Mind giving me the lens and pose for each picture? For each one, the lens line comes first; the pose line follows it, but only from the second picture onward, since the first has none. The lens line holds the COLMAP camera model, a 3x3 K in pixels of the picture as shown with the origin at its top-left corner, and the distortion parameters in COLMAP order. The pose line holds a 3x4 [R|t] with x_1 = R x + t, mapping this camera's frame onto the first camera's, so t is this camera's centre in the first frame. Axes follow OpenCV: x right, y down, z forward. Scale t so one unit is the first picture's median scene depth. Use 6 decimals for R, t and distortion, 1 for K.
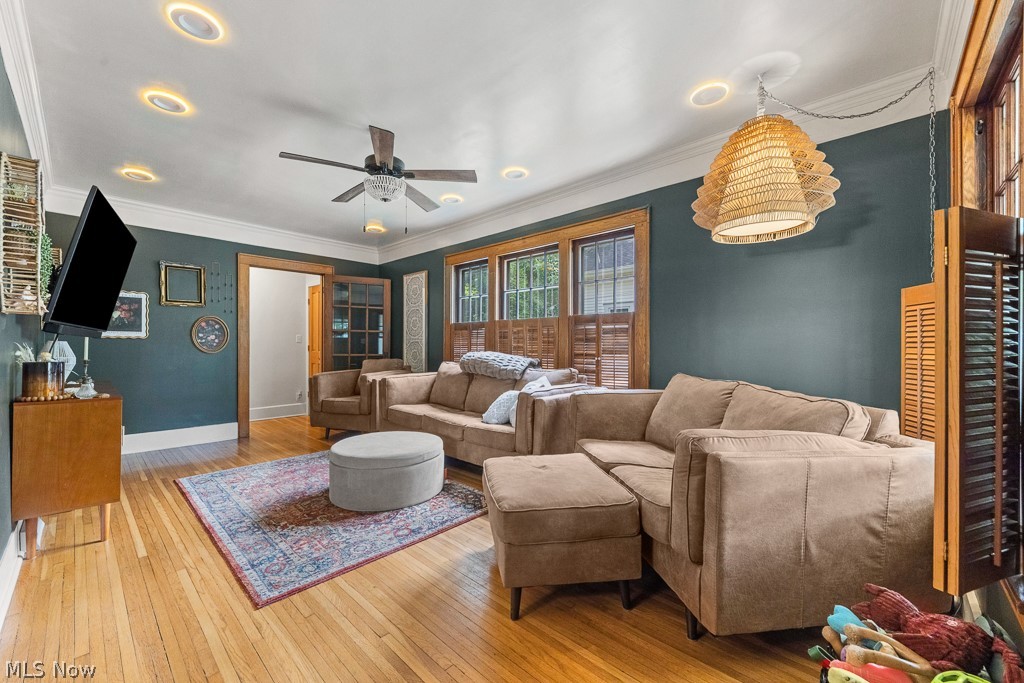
lens RADIAL K [[401.7, 0, 504.5], [0, 401.7, 348.3], [0, 0, 1]] dist [0.004310, -0.000093]
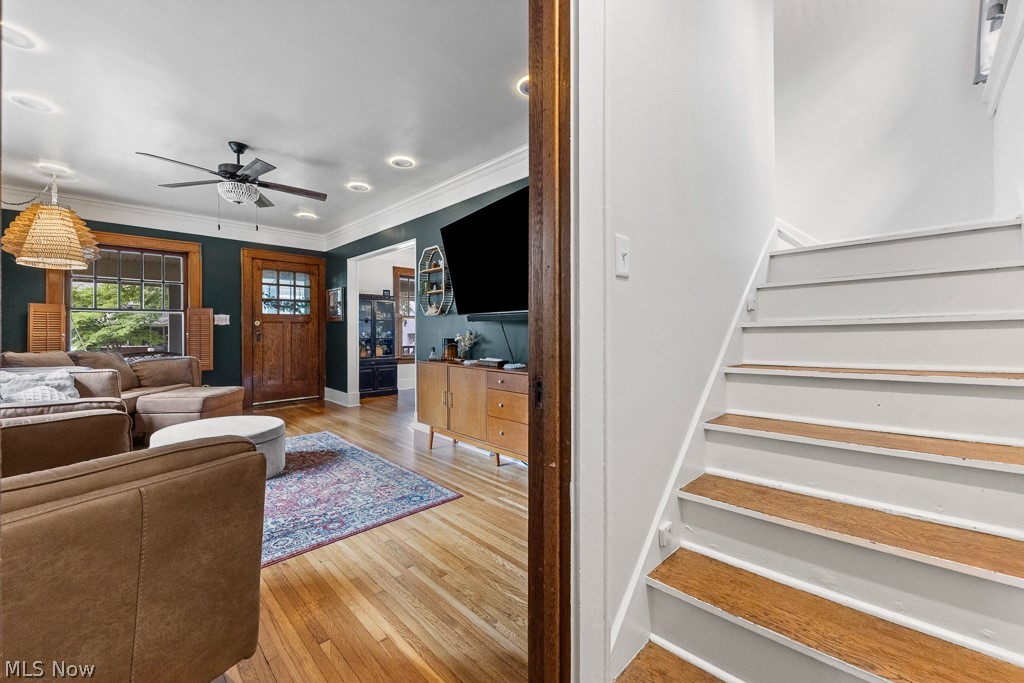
lens RADIAL K [[401.7, 0, 511.5], [0, 401.7, 340.1], [0, 0, 1]] dist [0.004310, -0.000093]
pose [[-0.999691, -0.003930, 0.024530, -0.986537], [-0.003250, 0.999612, 0.027682, -0.009156], [-0.024629, 0.027593, -0.999316, 1.891688]]
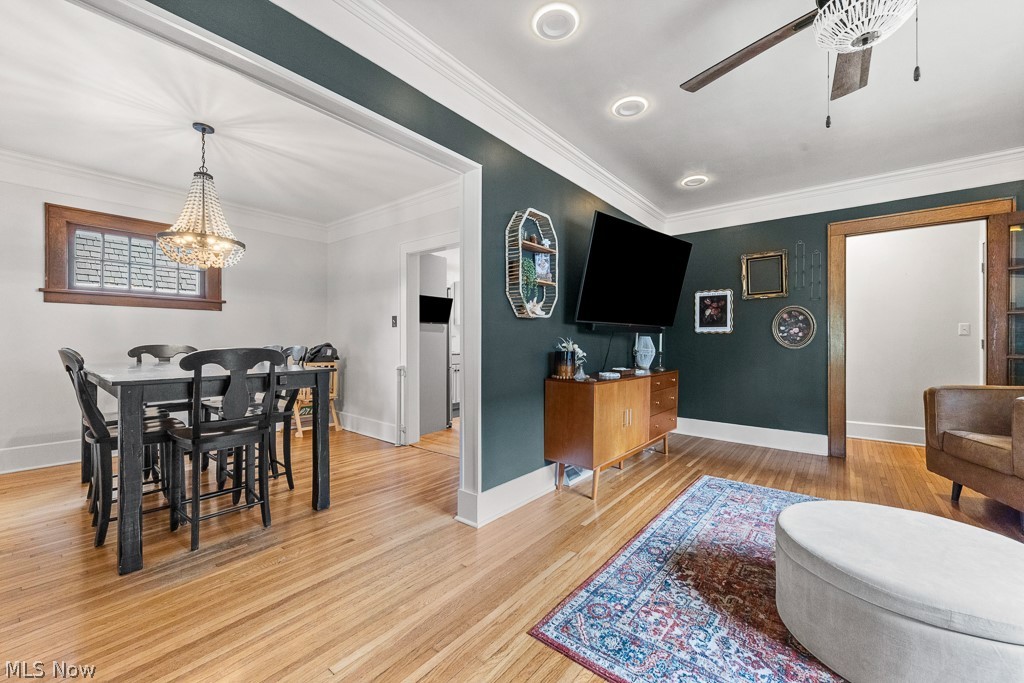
lens RADIAL K [[401.7, 0, 506.6], [0, 401.7, 341.8], [0, 0, 1]] dist [0.004310, -0.000093]
pose [[0.067271, 0.001814, -0.997733, 0.143959], [-0.006775, 0.999976, 0.001361, 0.000441], [0.997712, 0.006668, 0.067282, 0.471608]]
